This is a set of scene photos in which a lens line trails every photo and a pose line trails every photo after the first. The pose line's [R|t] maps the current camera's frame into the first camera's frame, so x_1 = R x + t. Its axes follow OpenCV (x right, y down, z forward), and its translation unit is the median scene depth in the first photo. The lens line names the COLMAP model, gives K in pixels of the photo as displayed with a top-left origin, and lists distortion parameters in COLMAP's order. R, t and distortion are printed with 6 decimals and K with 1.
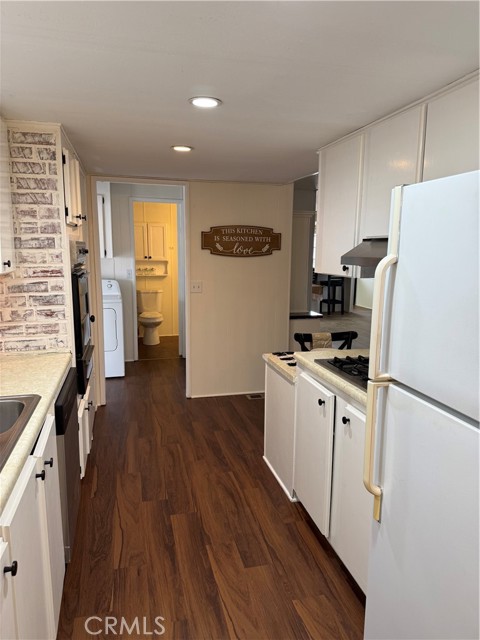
lens RADIAL K [[446.2, 0, 239.0], [0, 446.2, 321.3], [0, 0, 1]] dist [0.099323, -0.111485]
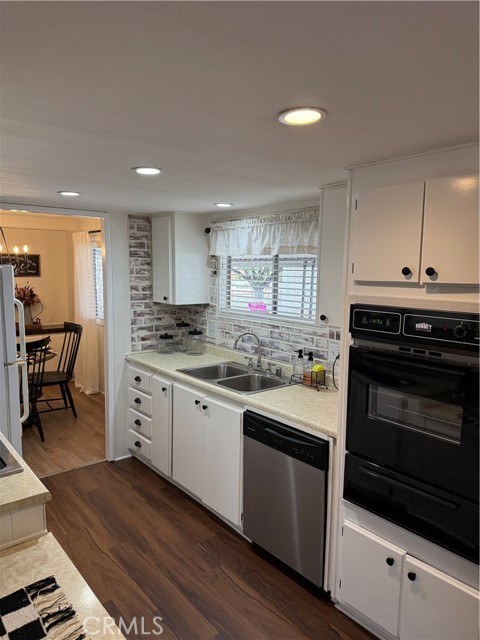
lens RADIAL K [[446.2, 0, 239.0], [0, 446.2, 321.3], [0, 0, 1]] dist [0.099323, -0.111485]
pose [[-0.905358, 0.028548, -0.423689, 0.169098], [-0.090037, 0.962148, 0.257224, -0.372345], [0.414995, 0.271027, -0.868518, 1.809767]]
